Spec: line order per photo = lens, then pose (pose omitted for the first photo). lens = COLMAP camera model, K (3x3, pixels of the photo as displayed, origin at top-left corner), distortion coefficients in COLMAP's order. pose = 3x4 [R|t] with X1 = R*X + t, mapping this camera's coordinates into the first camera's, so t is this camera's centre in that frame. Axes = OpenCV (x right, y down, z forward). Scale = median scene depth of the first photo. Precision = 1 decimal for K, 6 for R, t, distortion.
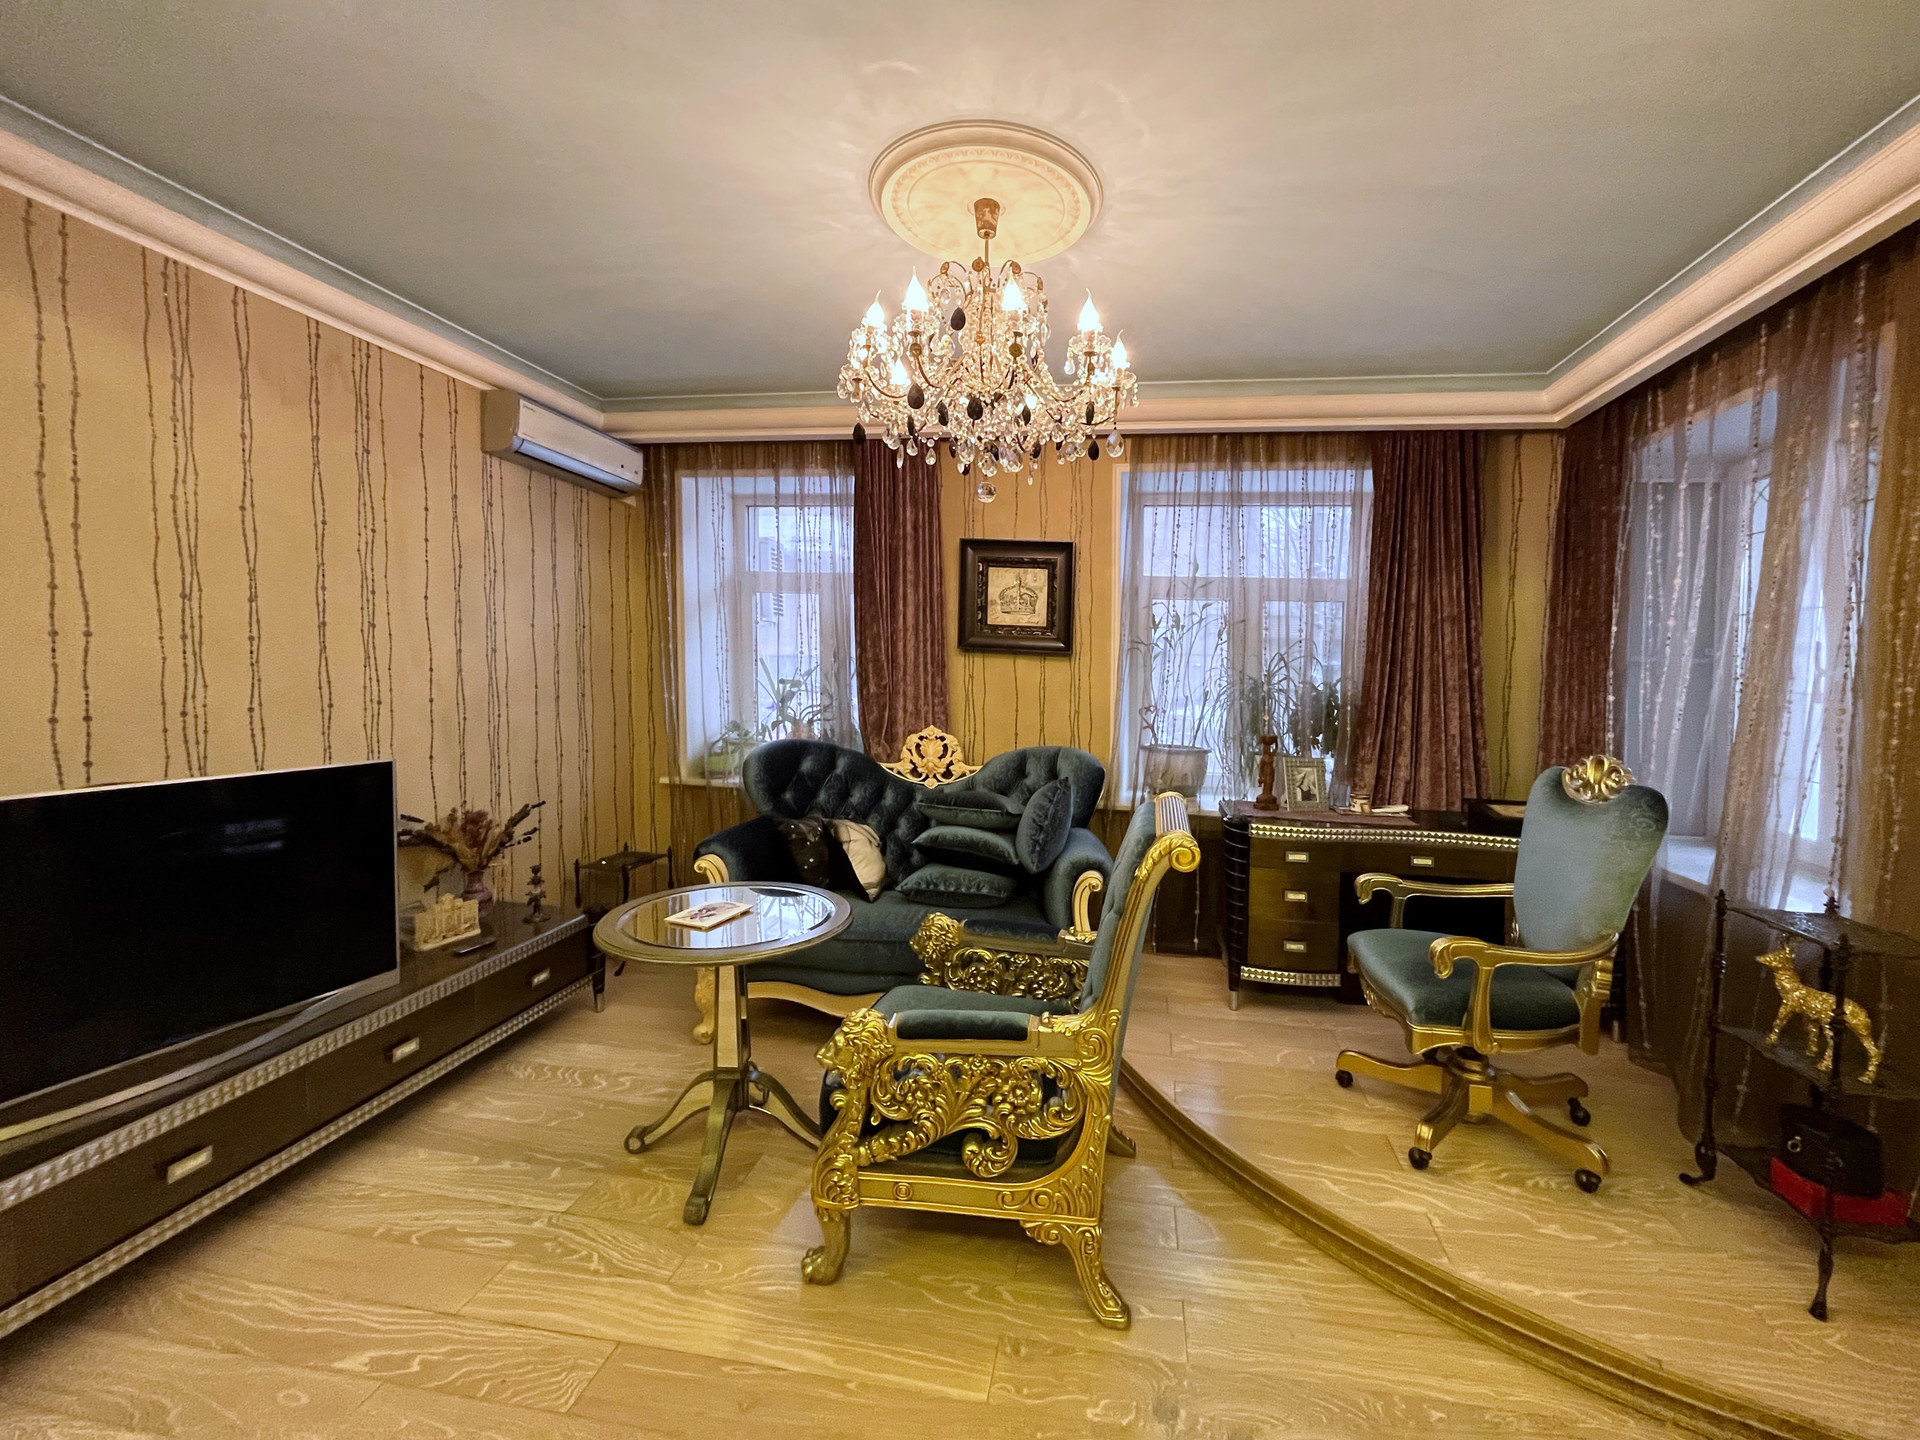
lens RADIAL K [[755.1, 0, 1037.3], [0, 755.1, 707.0], [0, 0, 1]] dist [-0.000464, 0.000126]
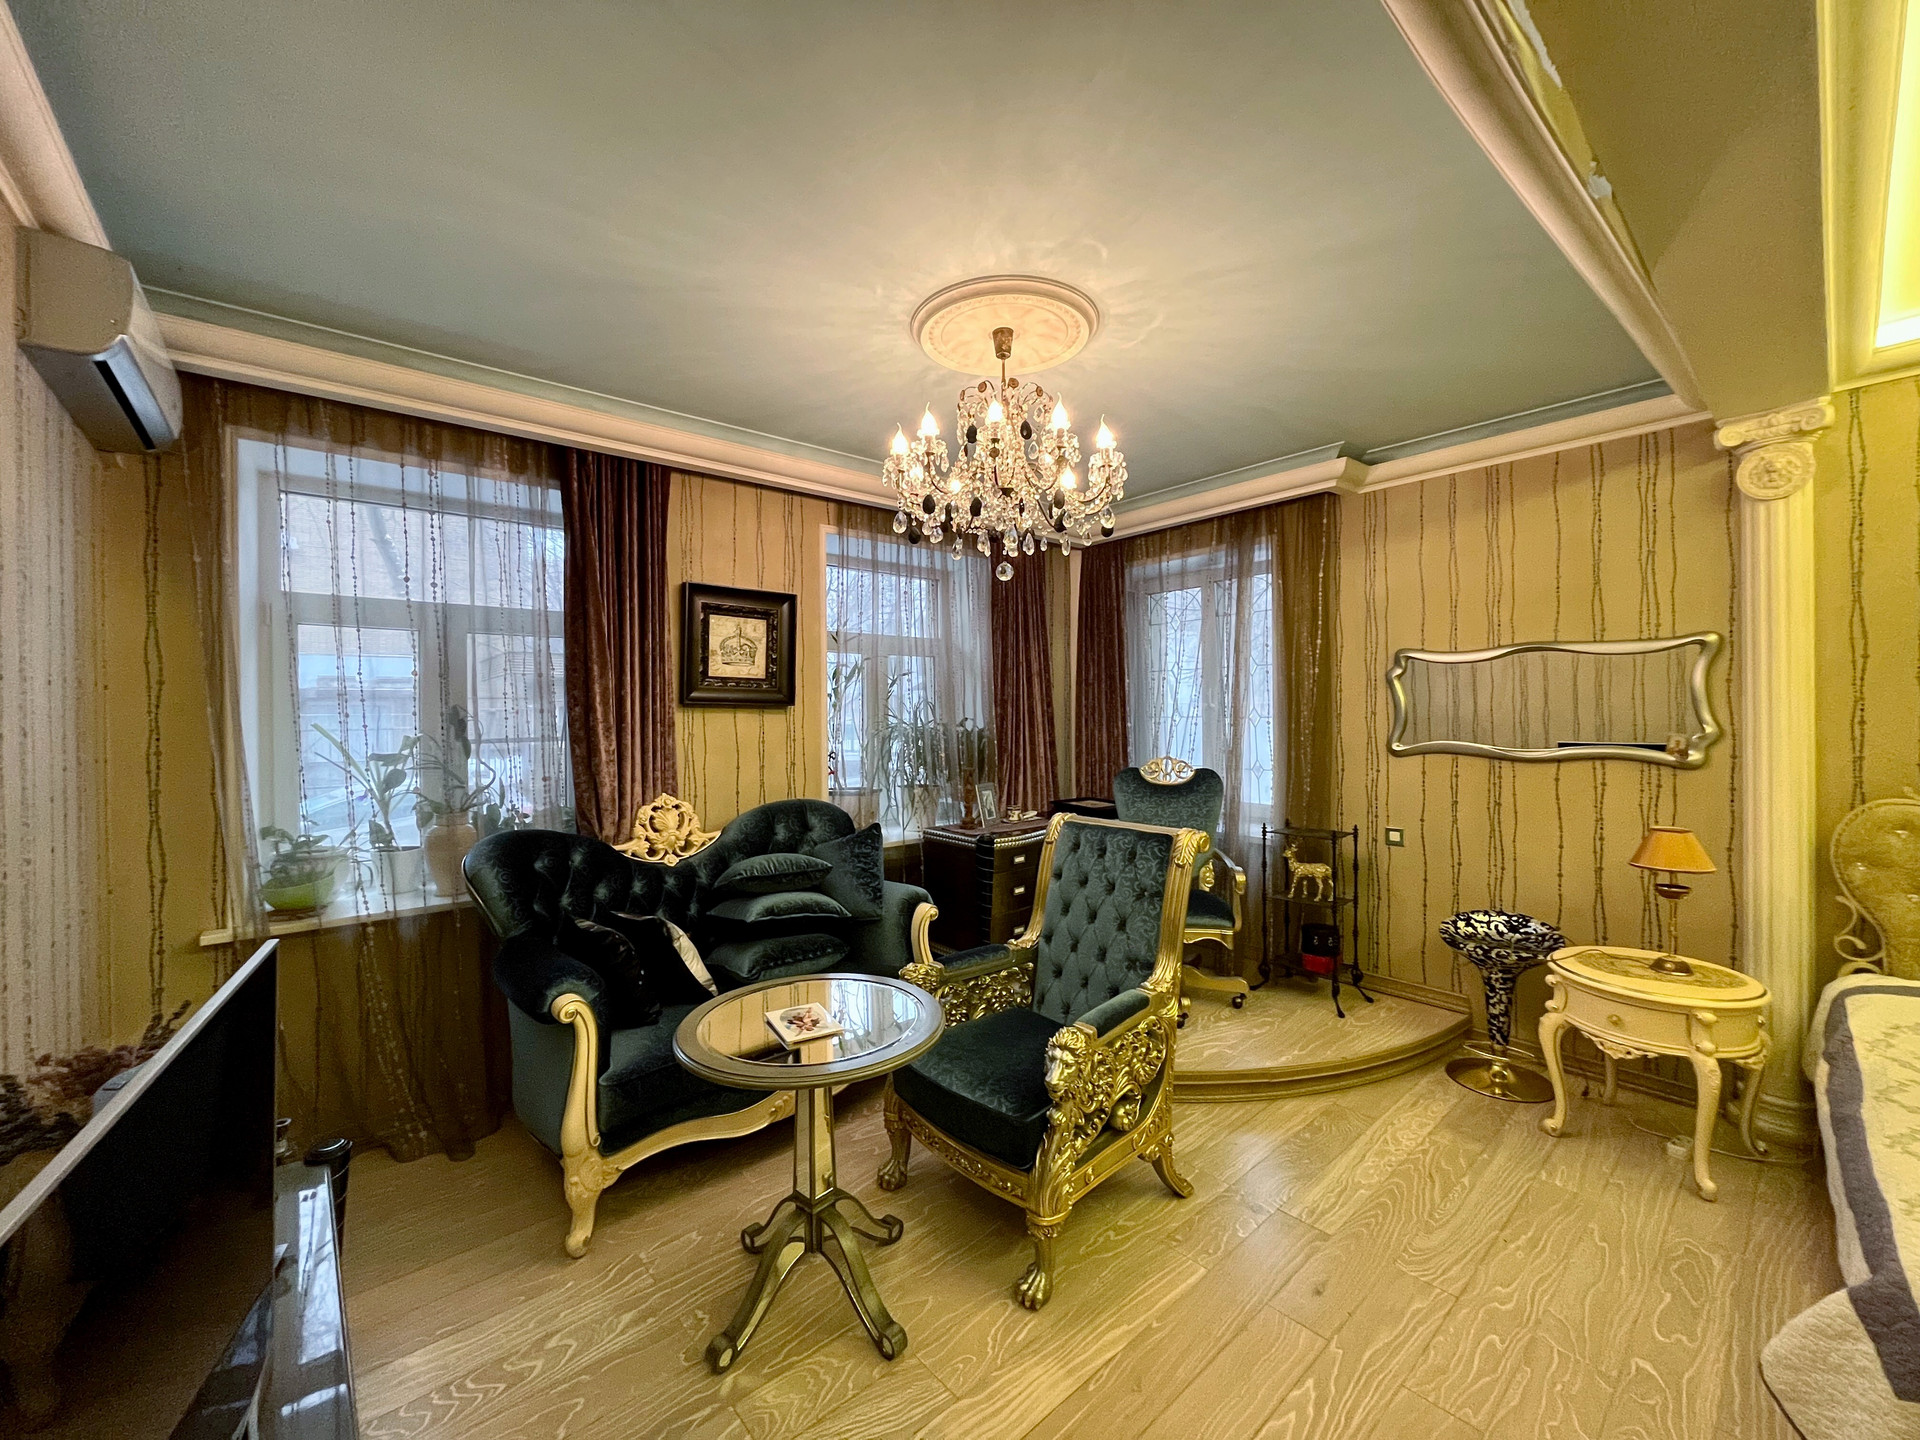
lens RADIAL K [[770.6, 0, 960.0], [0, 770.6, 720.0], [0, 0, 1]] dist [0.000902, 0.000102]
pose [[0.662714, -0.042579, 0.747661, -0.572220], [0.068350, 0.997654, -0.003768, -0.032530], [-0.745747, 0.053599, 0.664070, 0.158482]]
